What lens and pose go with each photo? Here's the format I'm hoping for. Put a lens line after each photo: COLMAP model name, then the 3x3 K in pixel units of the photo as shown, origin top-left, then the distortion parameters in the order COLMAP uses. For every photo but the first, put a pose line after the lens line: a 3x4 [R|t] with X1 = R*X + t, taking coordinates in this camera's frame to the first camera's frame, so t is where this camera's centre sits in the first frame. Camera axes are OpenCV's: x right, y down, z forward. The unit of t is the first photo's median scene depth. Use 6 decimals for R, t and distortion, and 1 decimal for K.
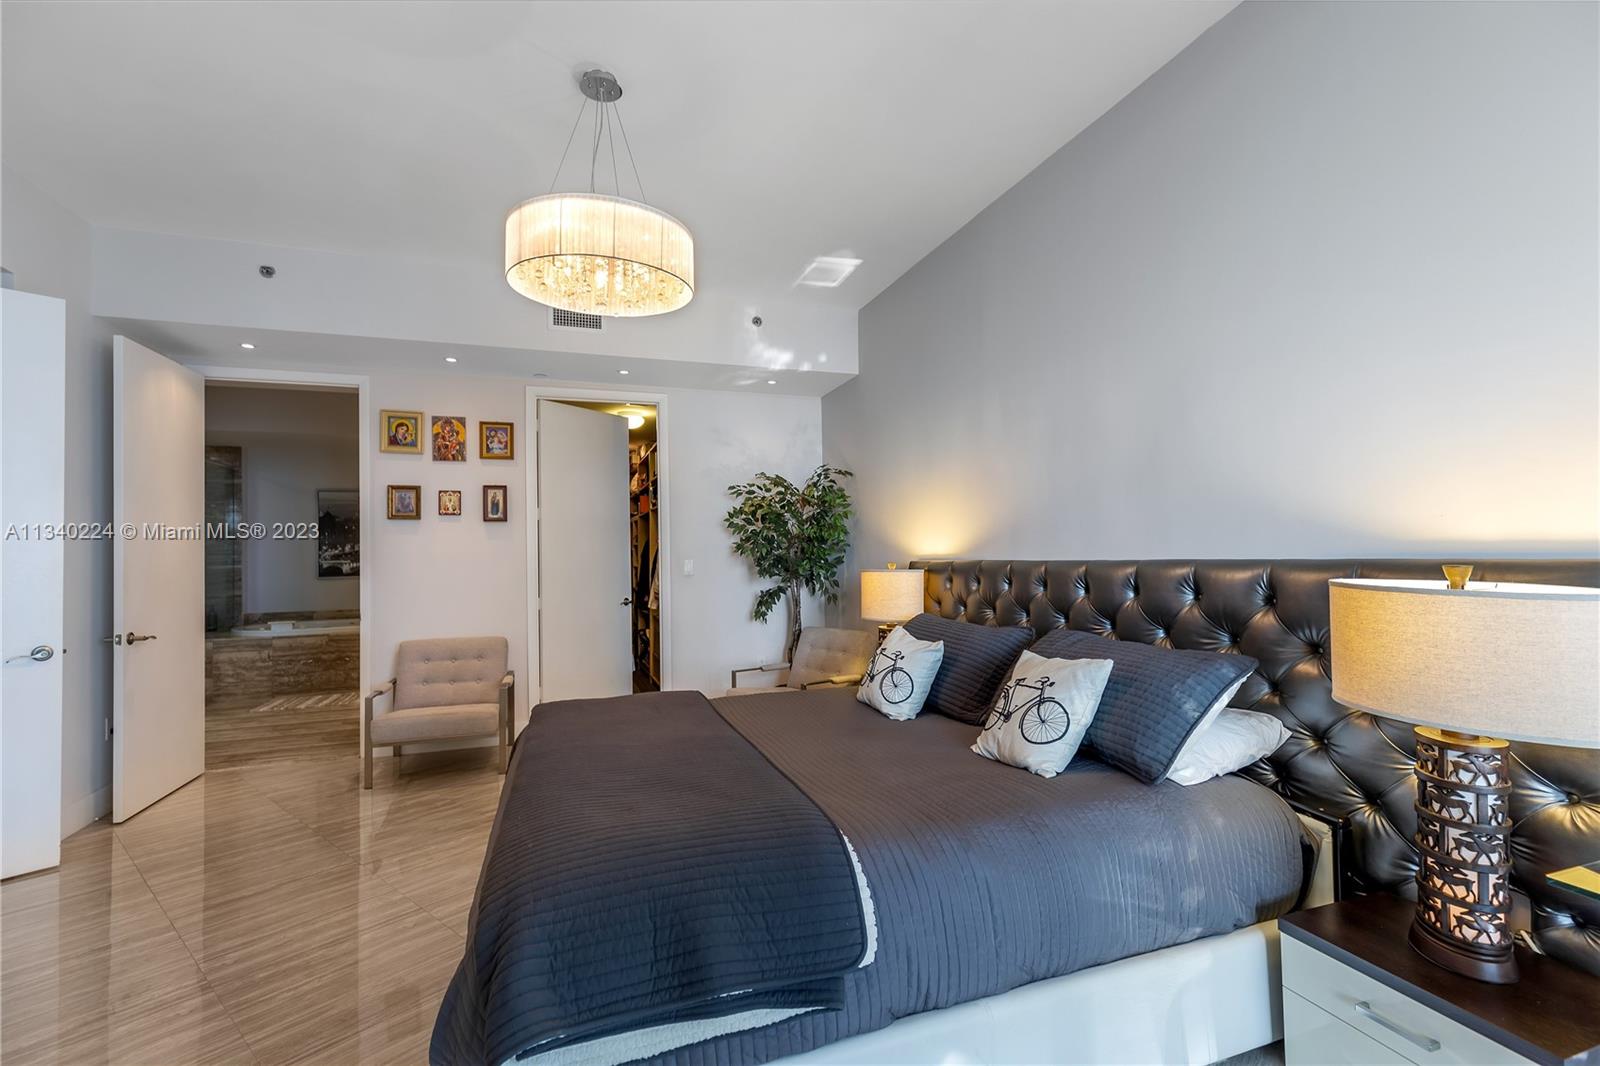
lens RADIAL K [[714.3, 0, 806.7], [0, 714.3, 536.0], [0, 0, 1]] dist [0.008085, -0.002034]
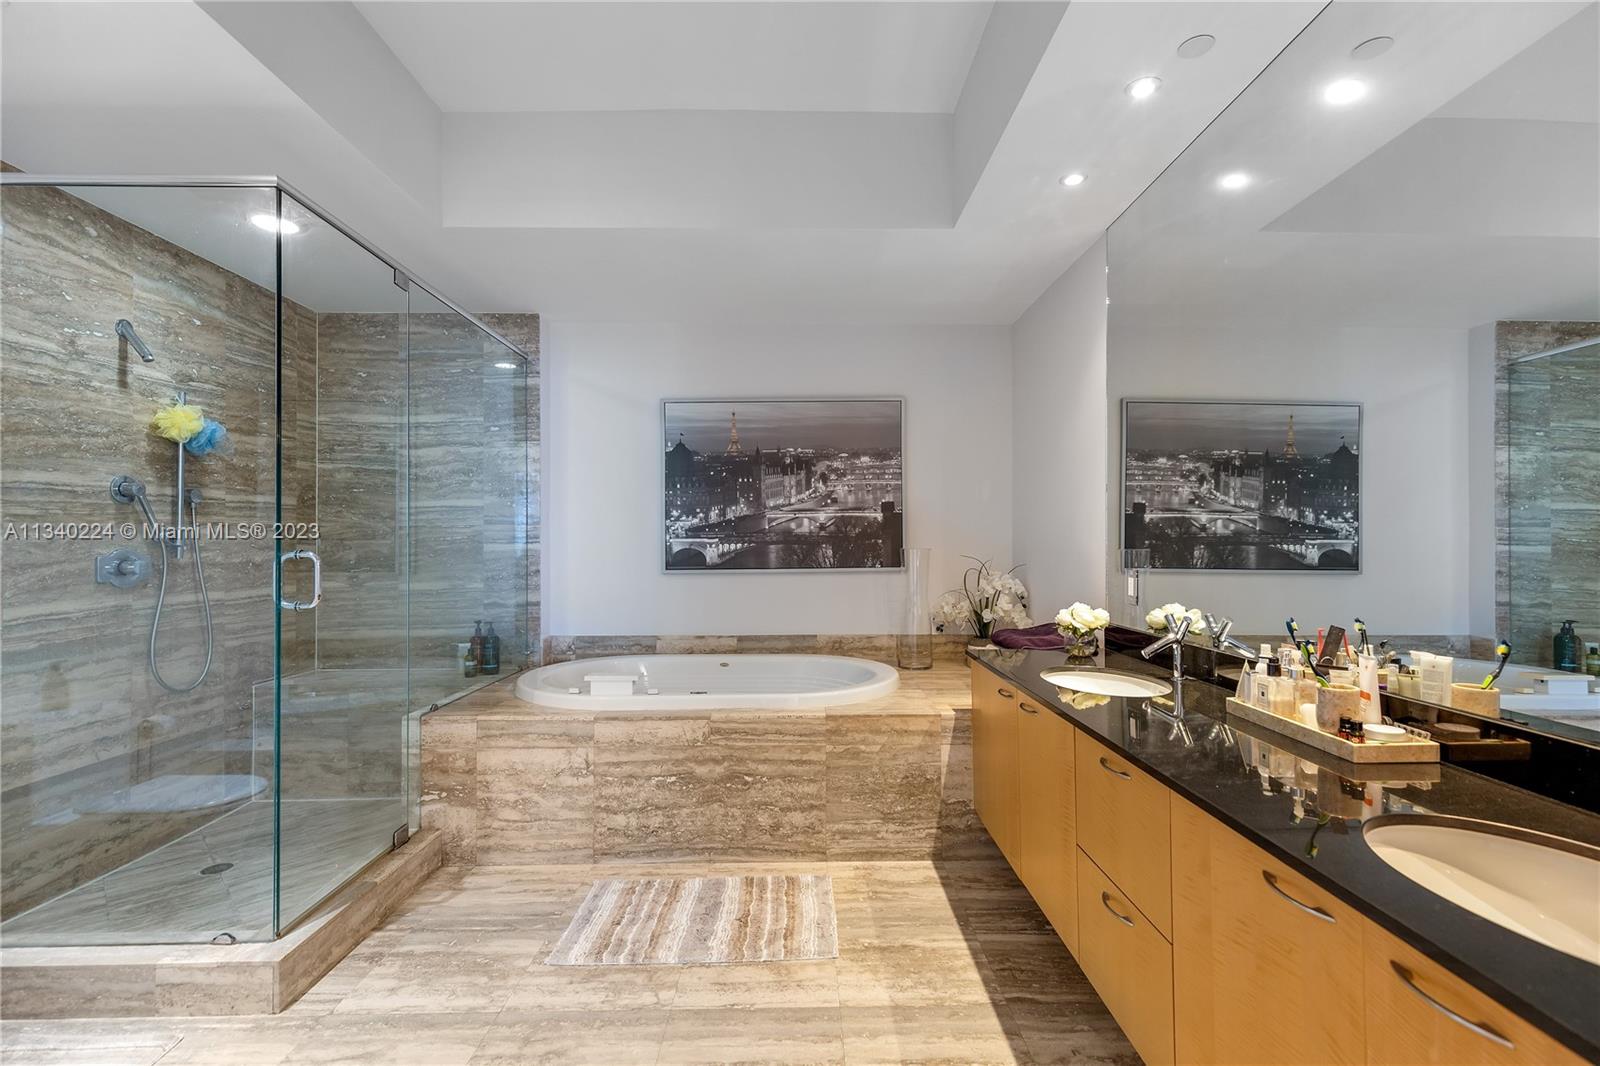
lens RADIAL K [[722.8, 0, 804.8], [0, 722.8, 546.9], [0, 0, 1]] dist [0.005510, -0.001230]
pose [[0.944671, 0.016374, -0.327611, -0.484842], [-0.007051, 0.999536, 0.029623, 0.028395], [0.327944, -0.025674, 0.944348, 0.634945]]
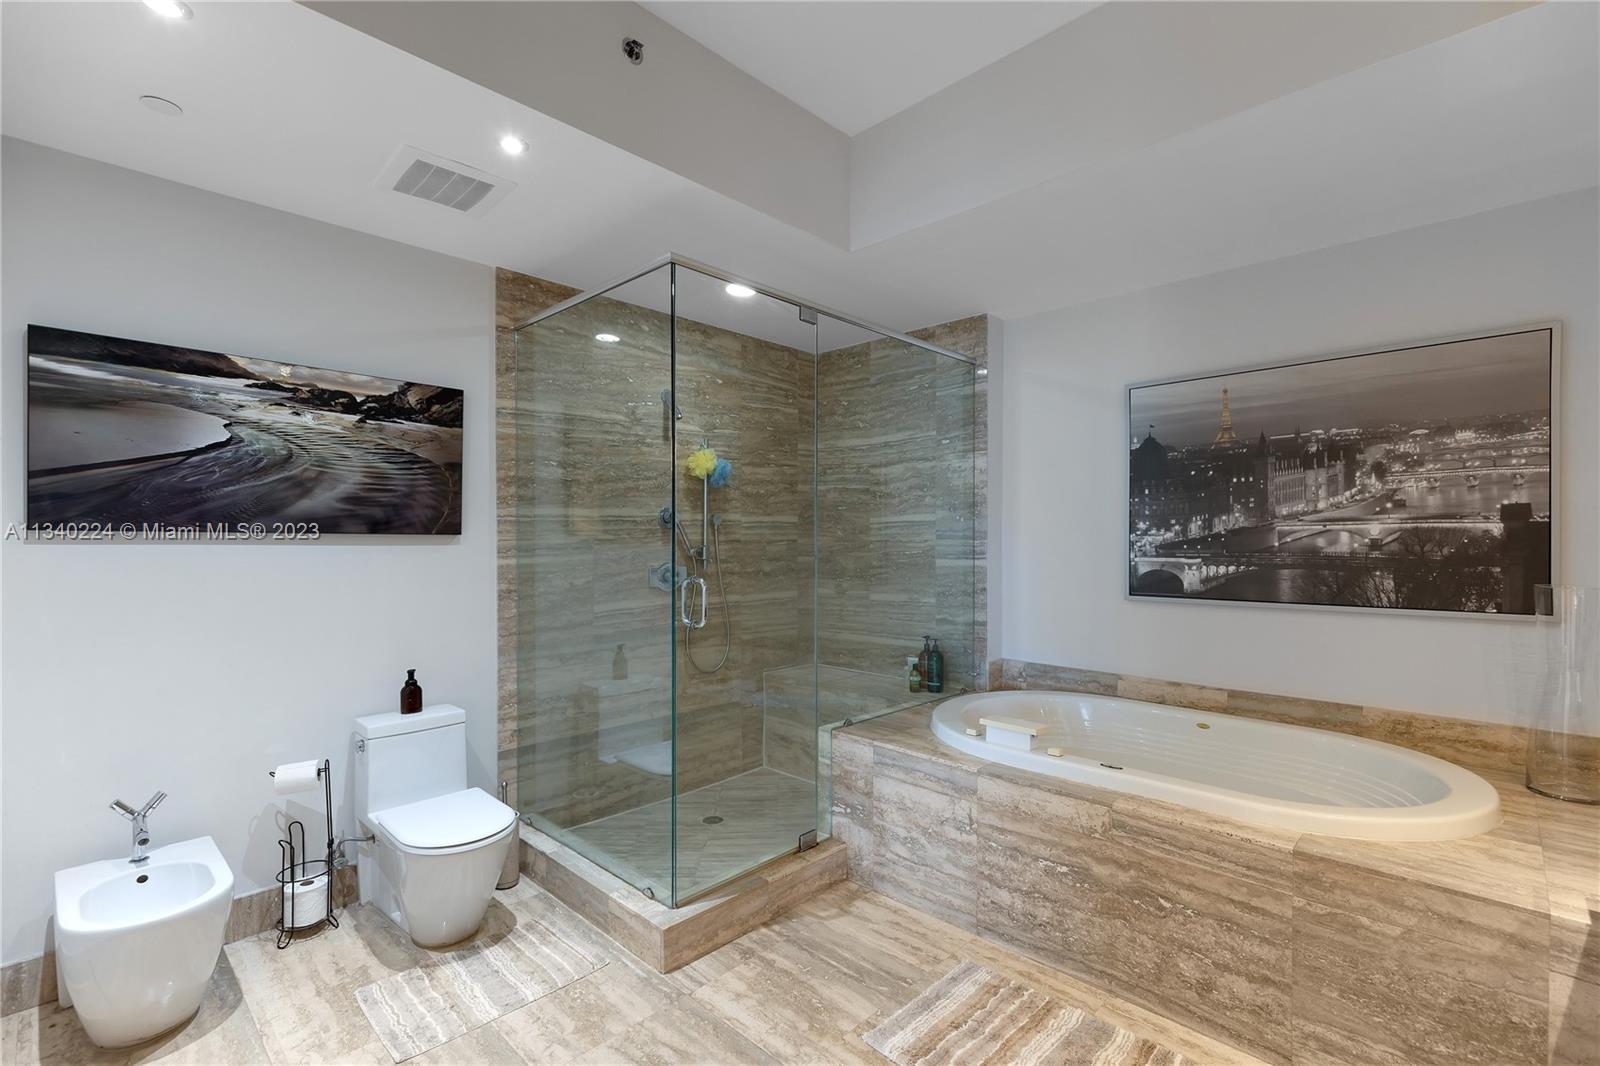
lens RADIAL K [[722.8, 0, 804.8], [0, 722.8, 546.9], [0, 0, 1]] dist [0.005510, -0.001230]
pose [[0.438566, 0.030844, -0.898170, -0.449146], [0.008881, 0.999213, 0.038651, 0.013015], [0.898655, -0.024928, 0.437947, 0.749316]]
